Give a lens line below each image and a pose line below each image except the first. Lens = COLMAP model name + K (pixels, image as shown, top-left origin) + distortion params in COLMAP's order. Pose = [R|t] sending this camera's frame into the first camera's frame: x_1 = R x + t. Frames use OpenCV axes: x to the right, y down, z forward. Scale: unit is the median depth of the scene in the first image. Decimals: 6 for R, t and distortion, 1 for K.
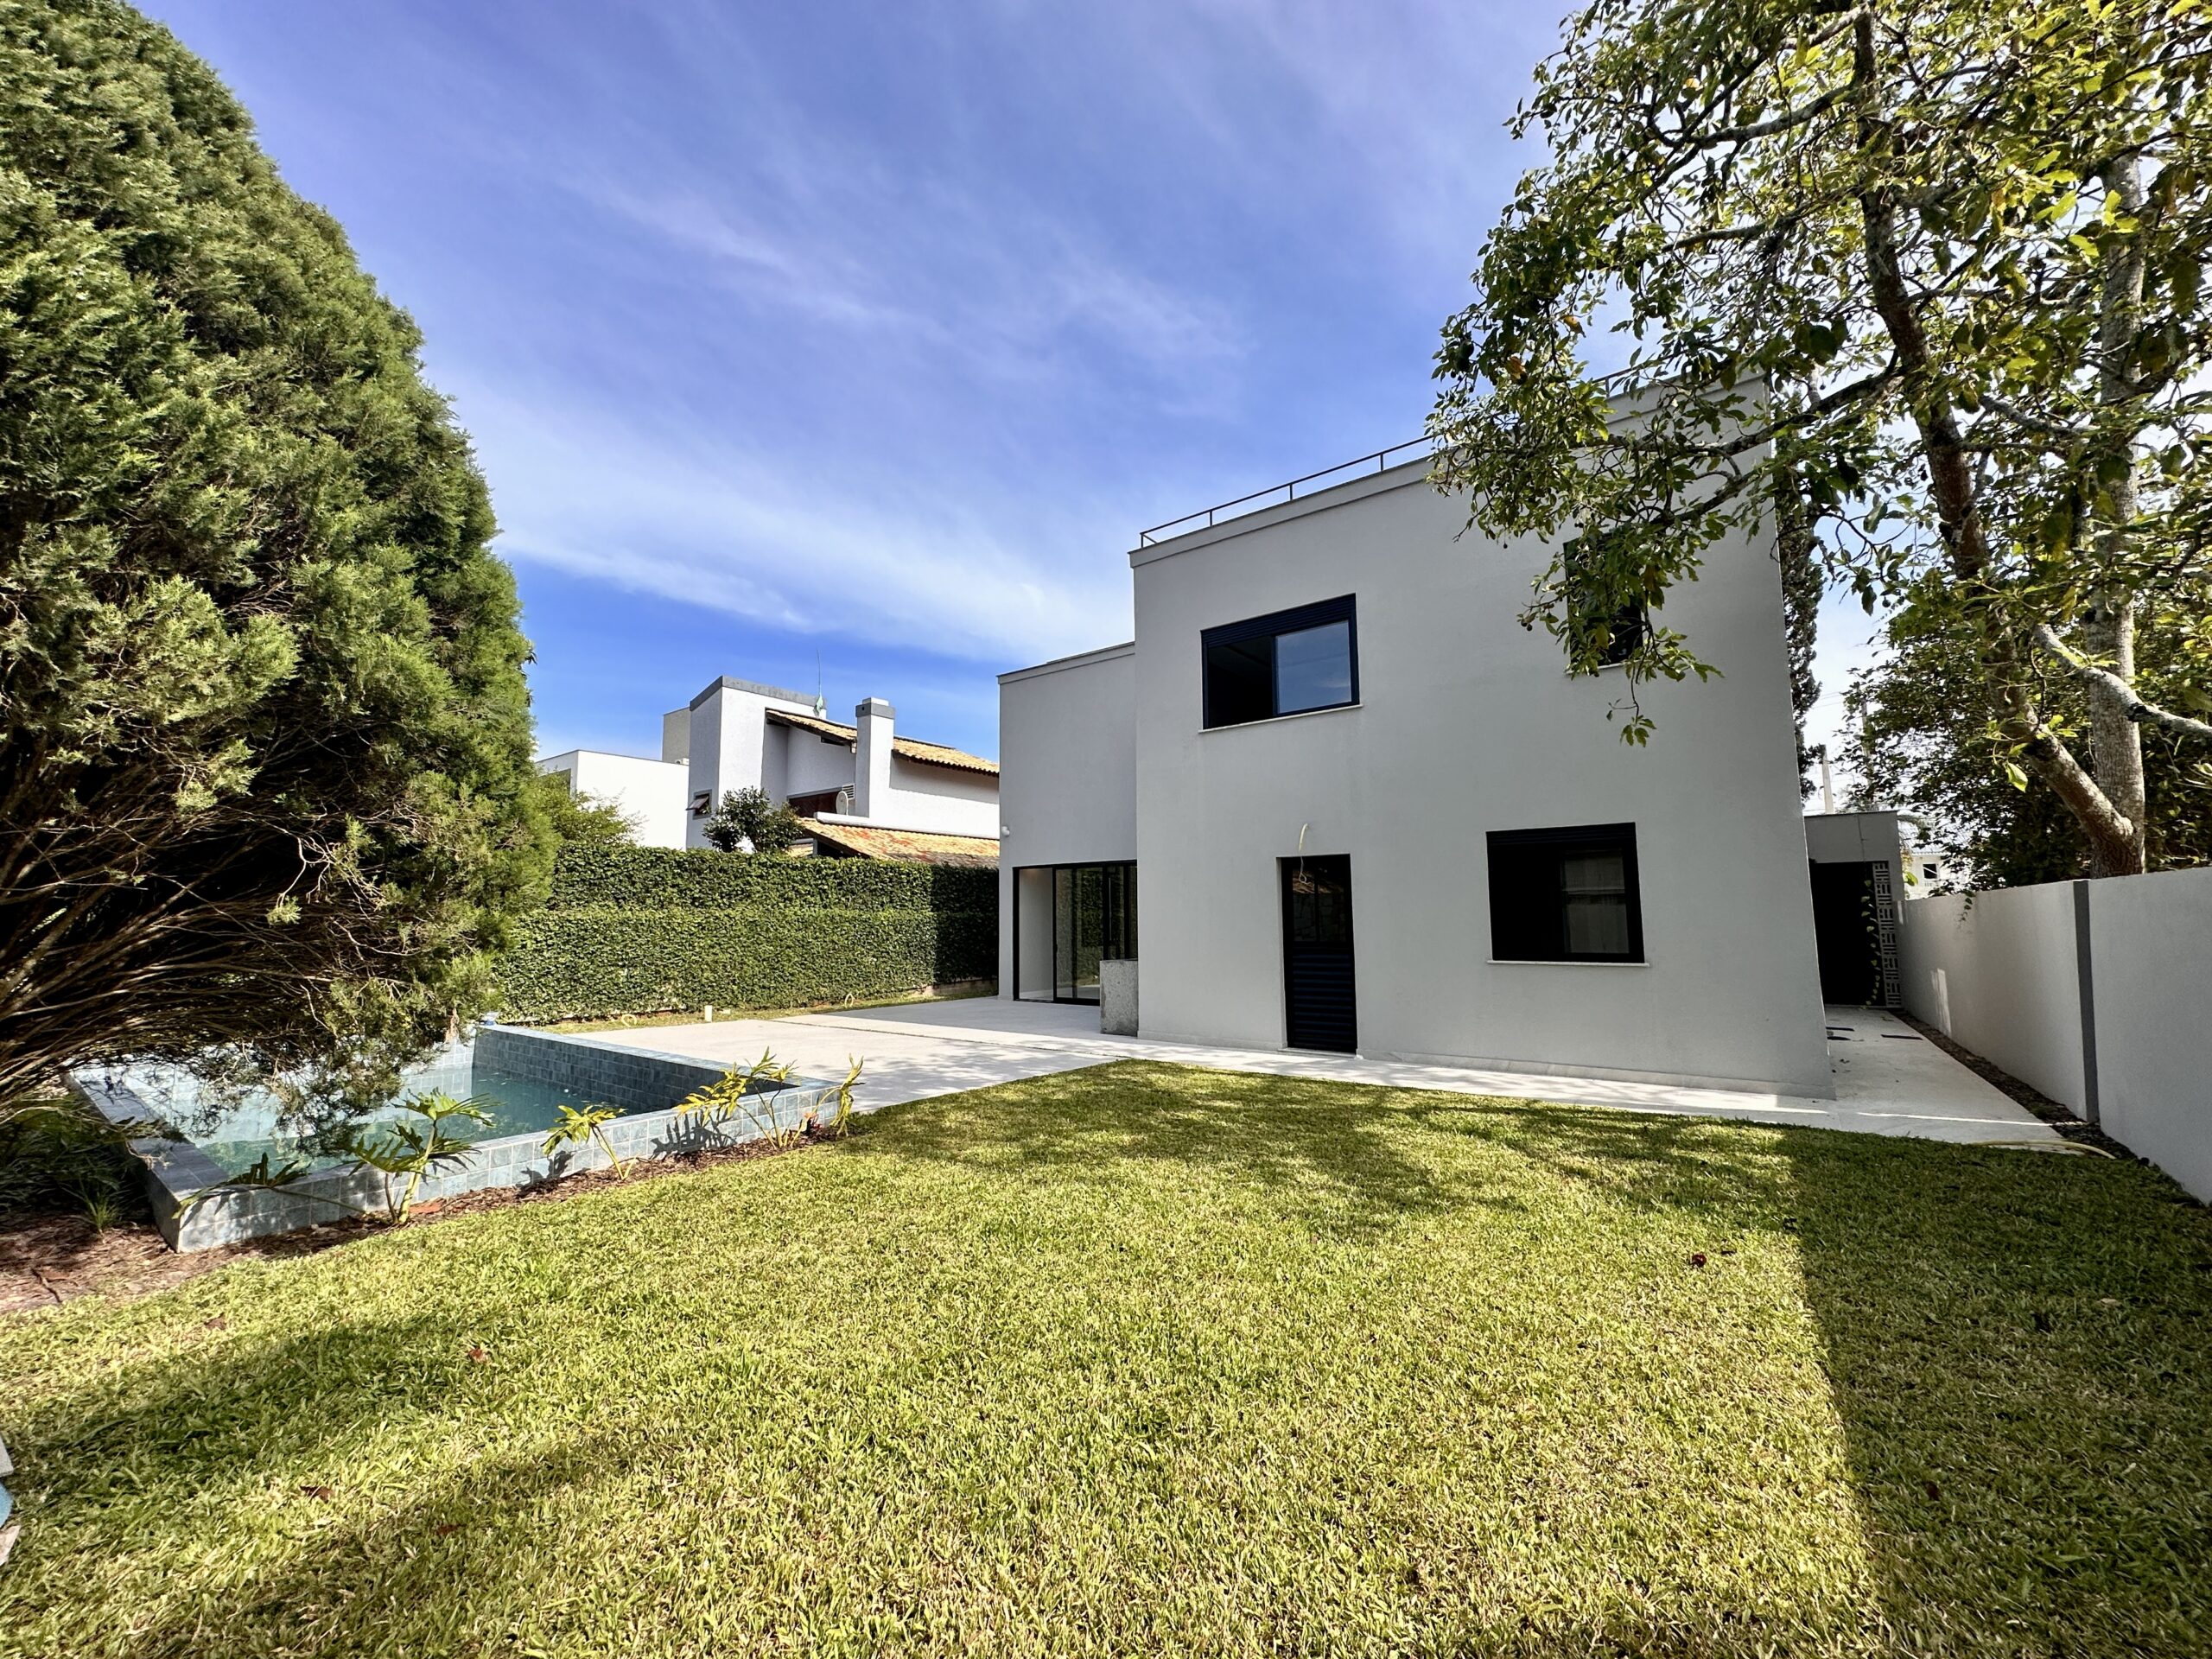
lens RADIAL K [[885.7, 0, 1110.5], [0, 885.7, 834.3], [0, 0, 1]] dist [-0.000441, -0.000191]
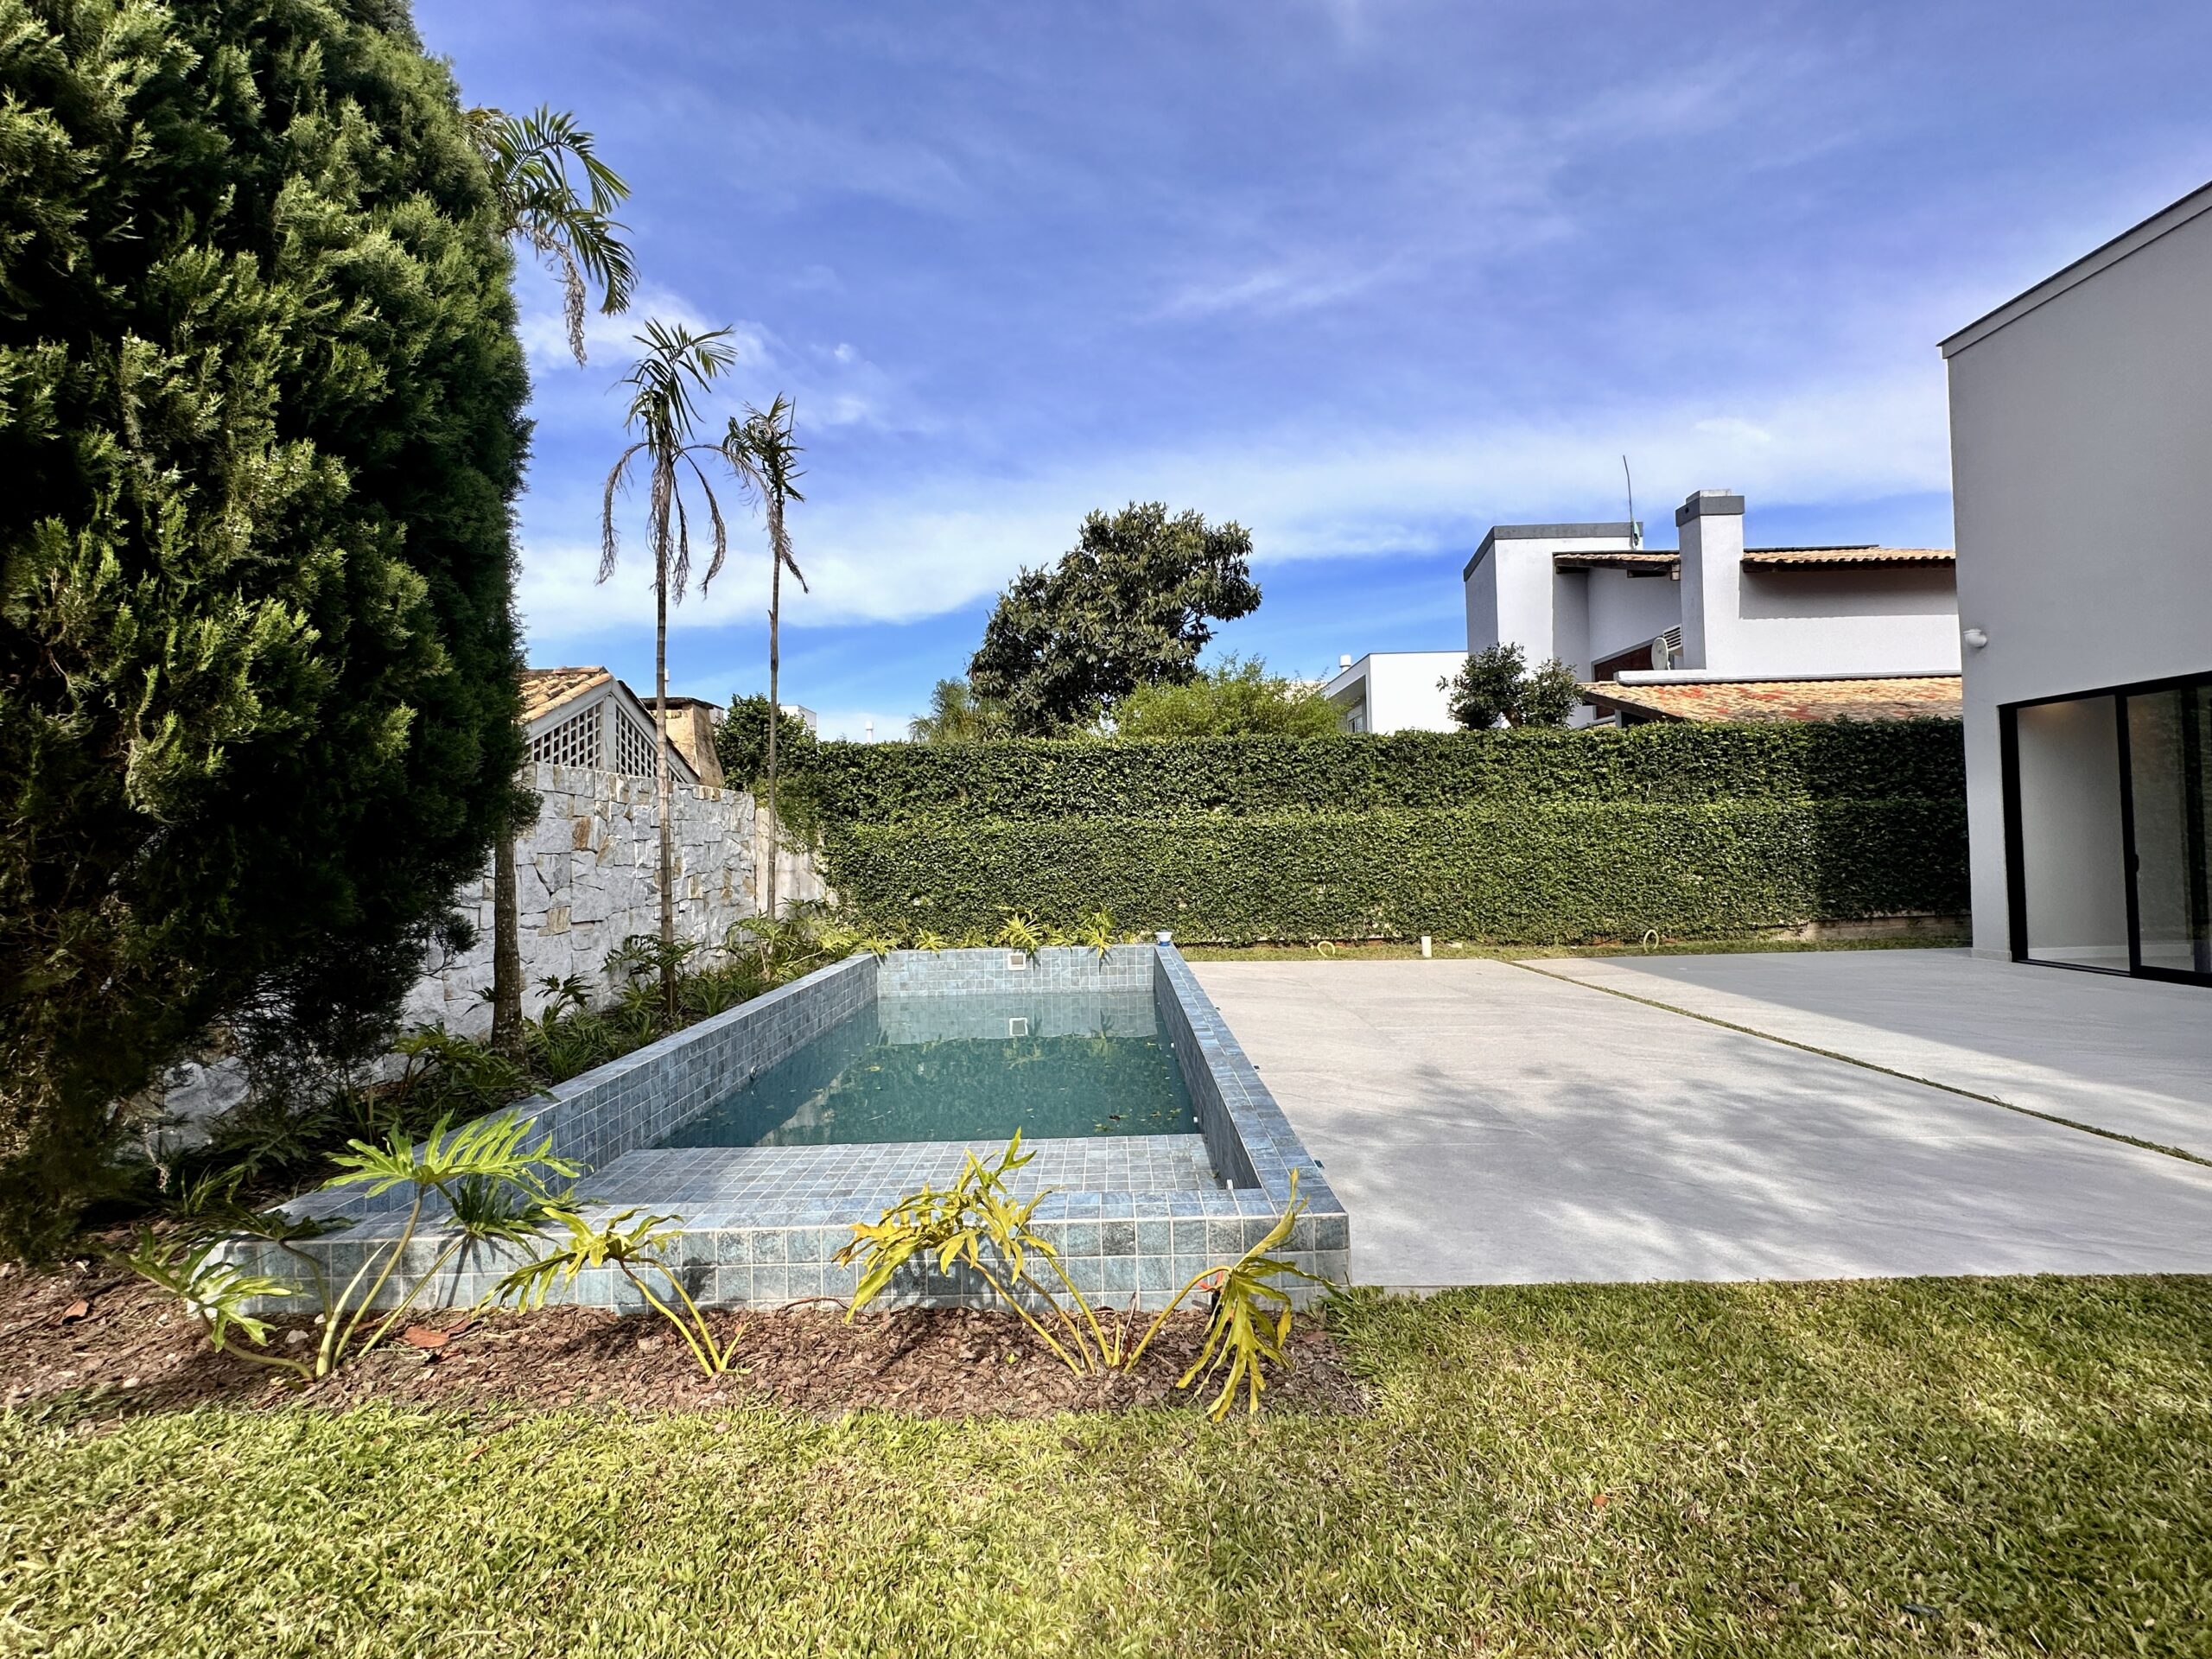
lens RADIAL K [[888.1, 0, 1106.0], [0, 888.1, 829.5], [0, 0, 1]] dist [0.003012, 0.000095]
pose [[0.605515, -0.022884, -0.795504, -0.013855], [0.101285, 0.993674, 0.048510, 0.031155], [0.789362, -0.109947, 0.604003, 0.268020]]
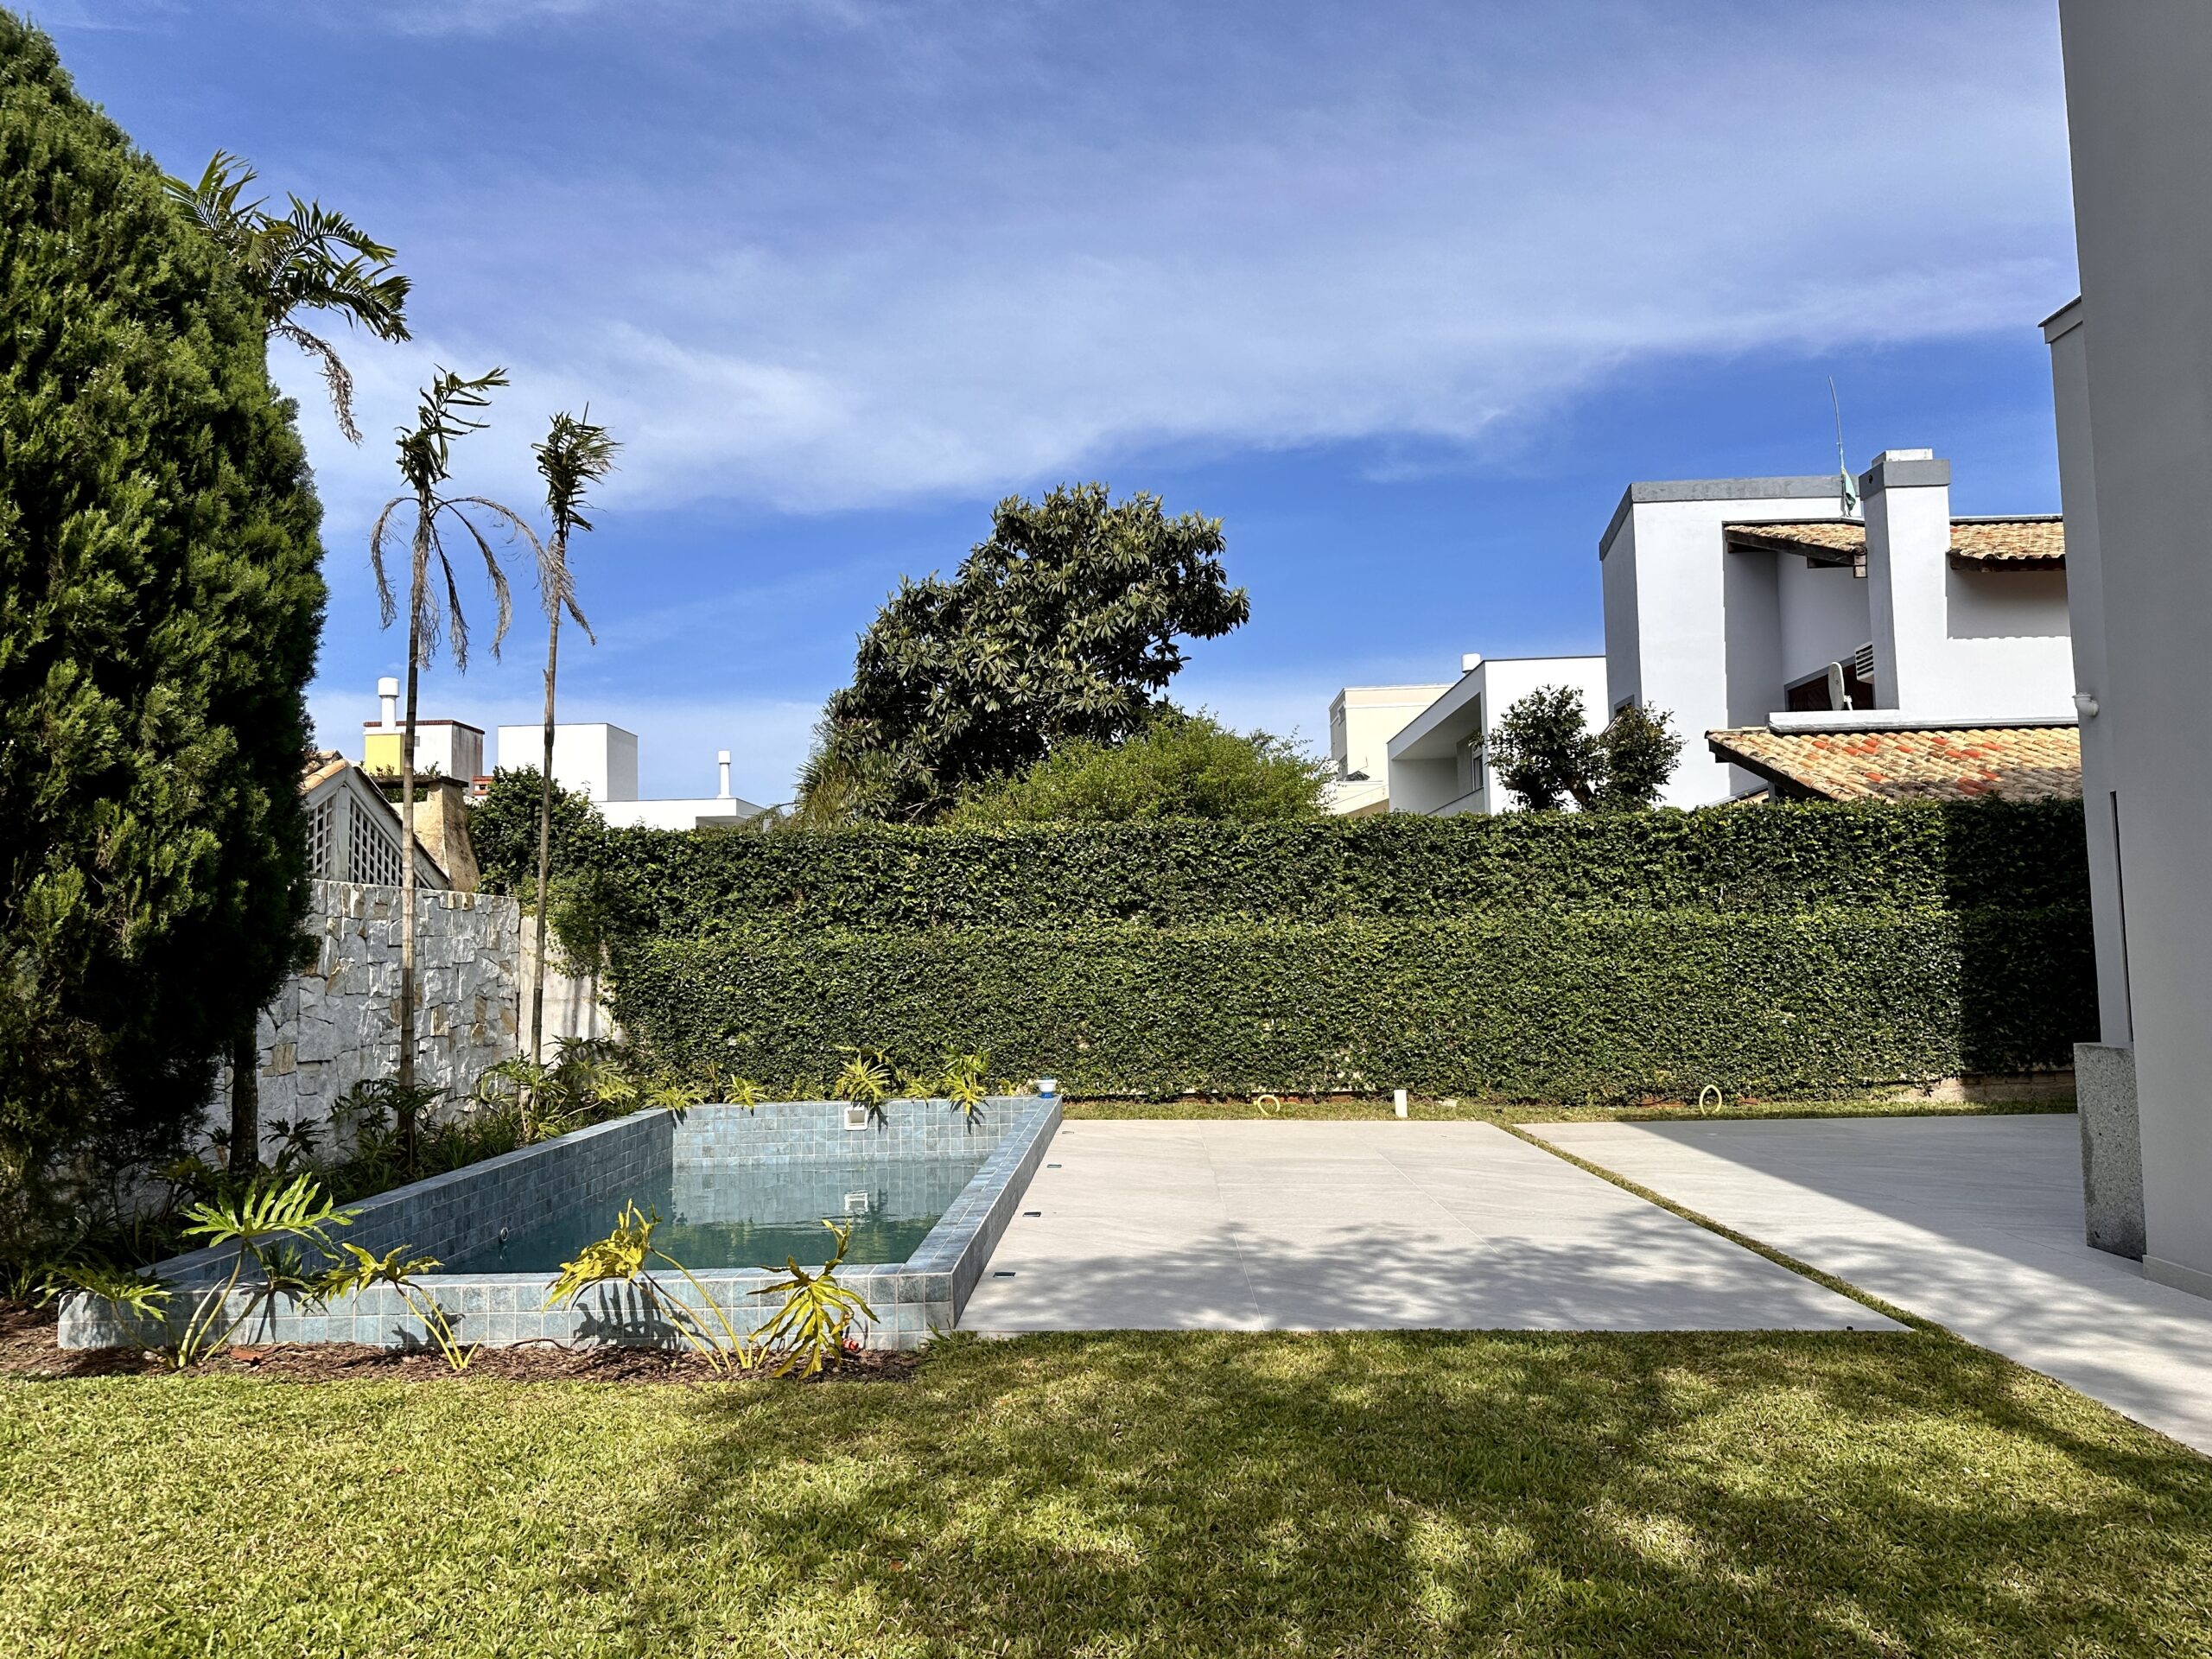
lens RADIAL K [[1539.0, 0, 1094.7], [0, 1539.0, 842.5], [0, 0, 1]] dist [0.147280, -0.225327]
pose [[0.579798, -0.064704, -0.812187, 0.194143], [0.100301, 0.994928, -0.007659, 0.019457], [0.808563, -0.077023, 0.583347, 0.217231]]
